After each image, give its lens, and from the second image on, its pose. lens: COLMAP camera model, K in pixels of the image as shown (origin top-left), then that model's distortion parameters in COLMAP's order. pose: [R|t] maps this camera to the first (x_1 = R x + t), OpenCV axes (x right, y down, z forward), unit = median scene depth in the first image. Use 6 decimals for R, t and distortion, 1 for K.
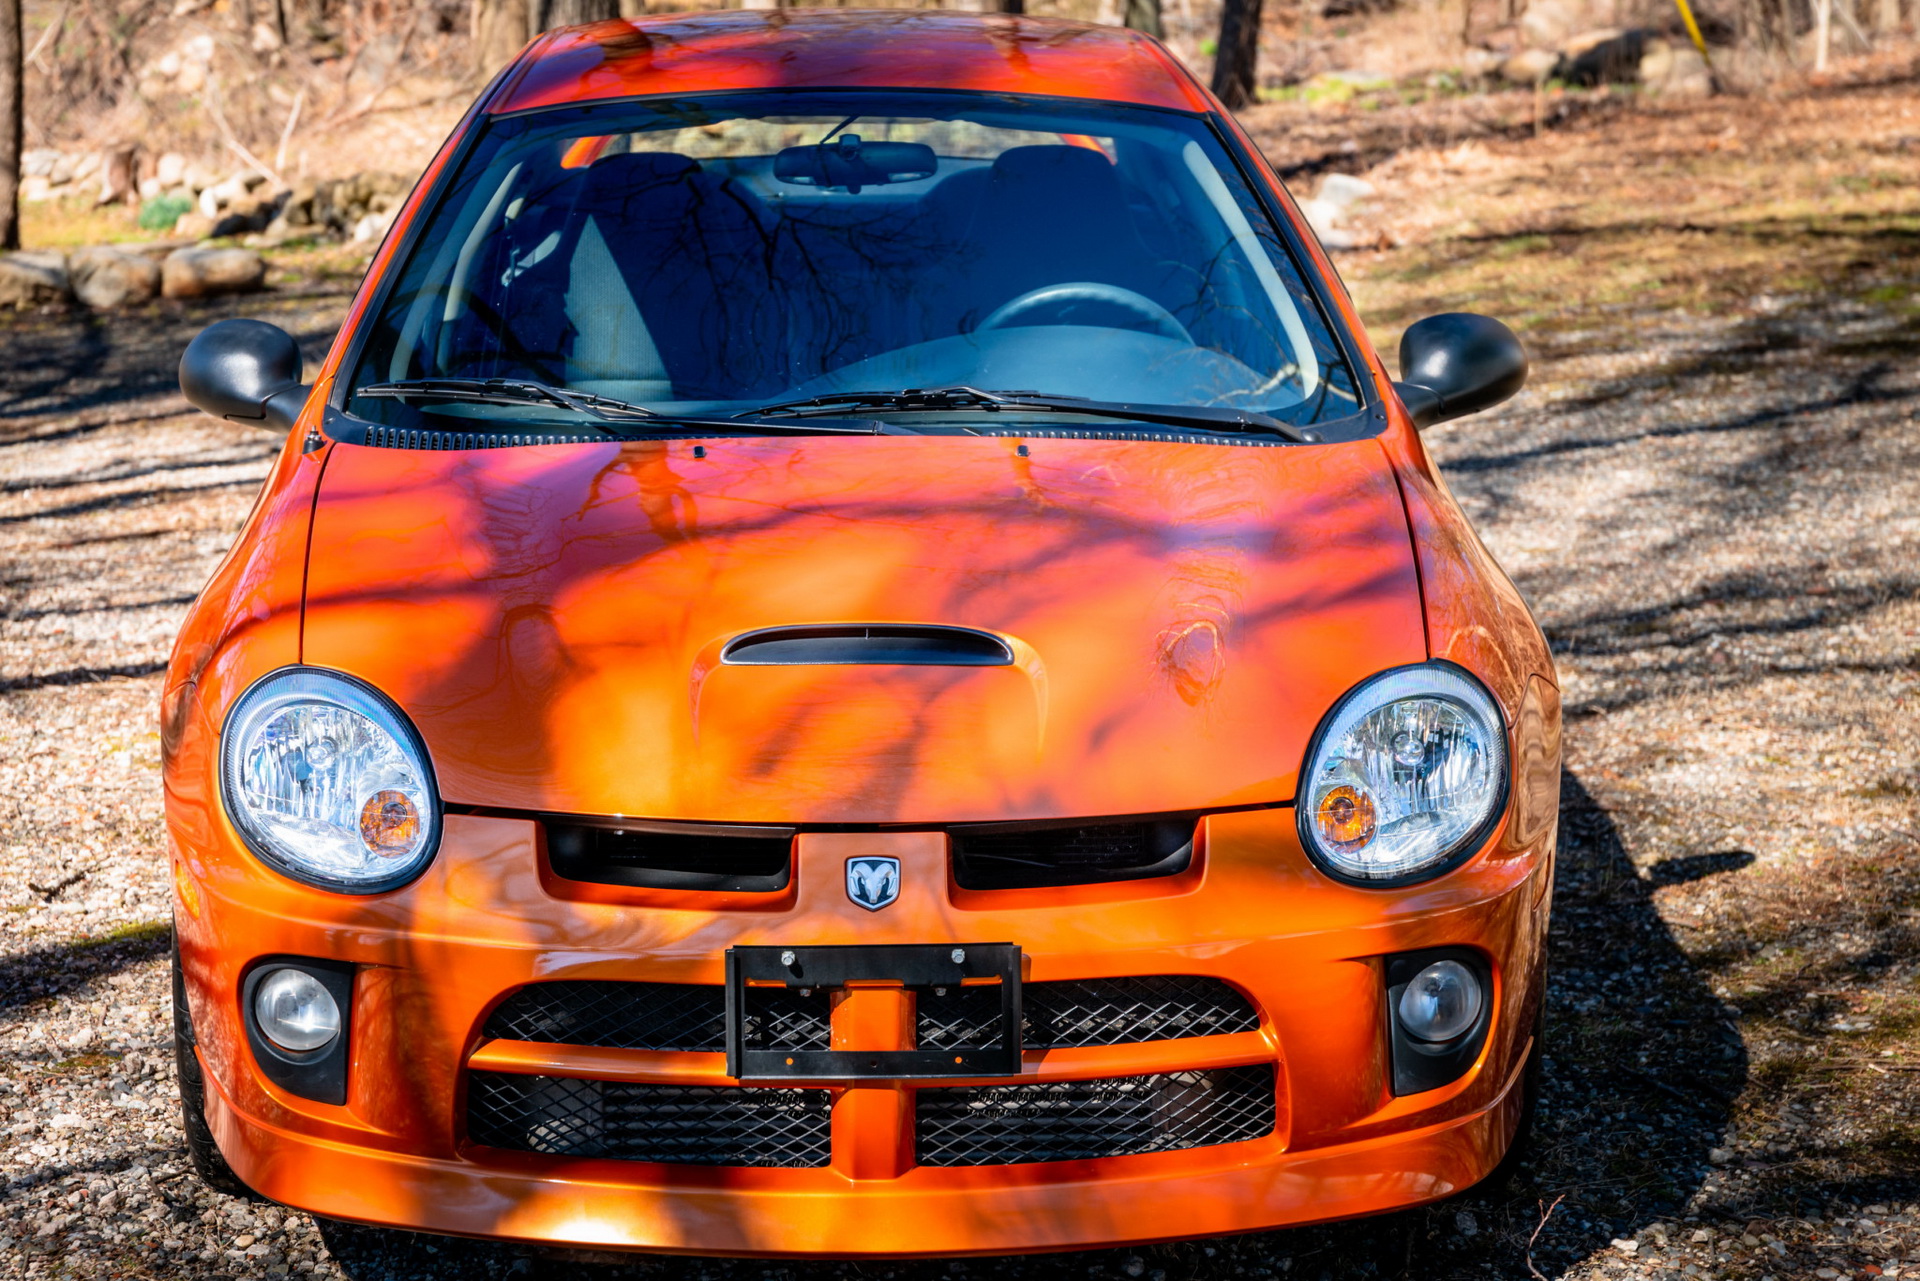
lens RADIAL K [[3940.9, 0, 956.4], [0, 3940.9, 634.3], [0, 0, 1]] dist [0.042172, 0.000000]
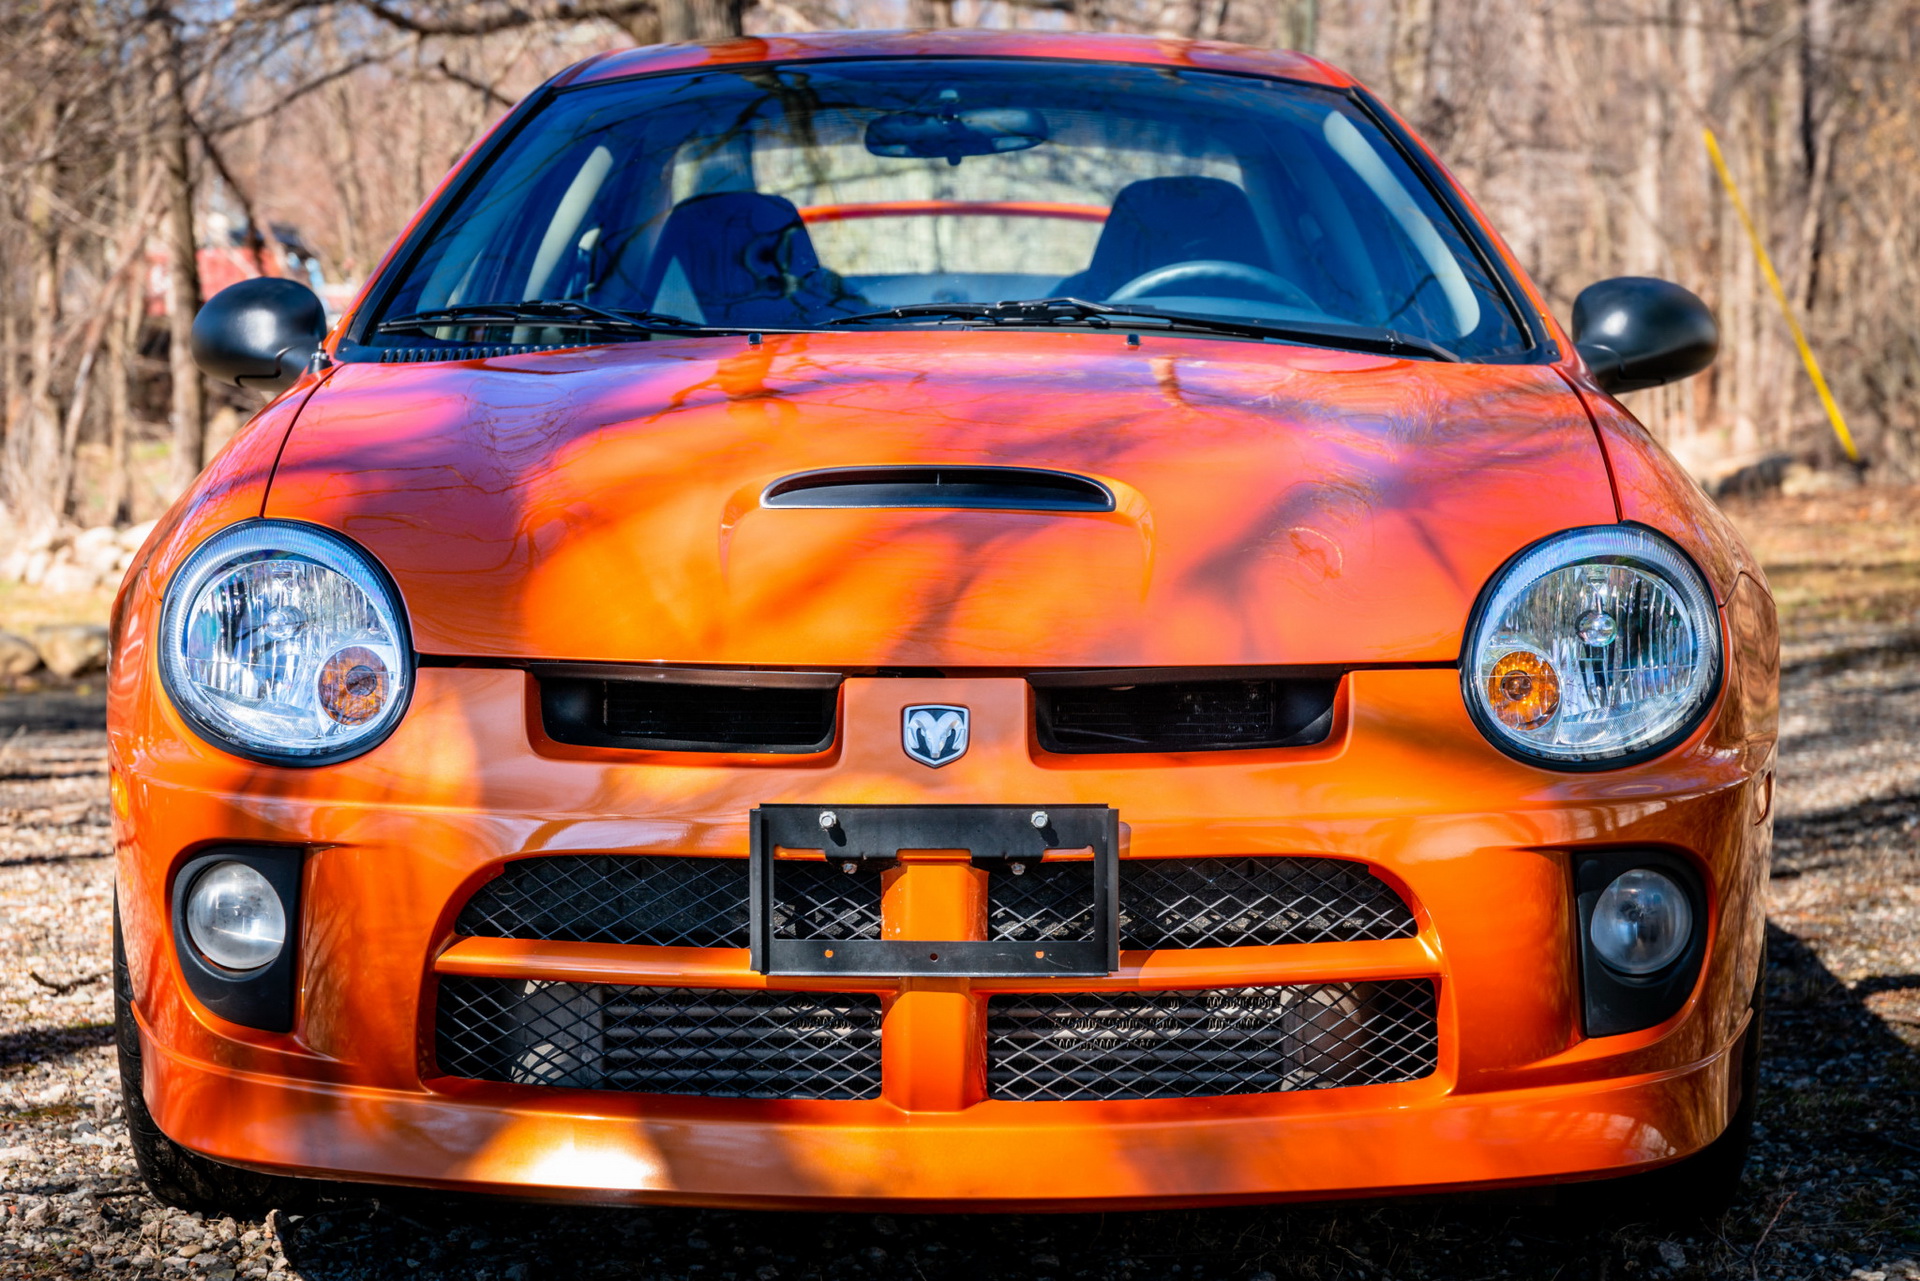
lens RADIAL K [[3746.9, 0, 954.8], [0, 3746.9, 643.2], [0, 0, 1]] dist [0.028915, 0.000000]
pose [[0.999027, 0.004211, -0.043898, 0.015866], [-0.009667, 0.992130, -0.124835, 0.135436], [0.043027, 0.125138, 0.991206, 0.228806]]
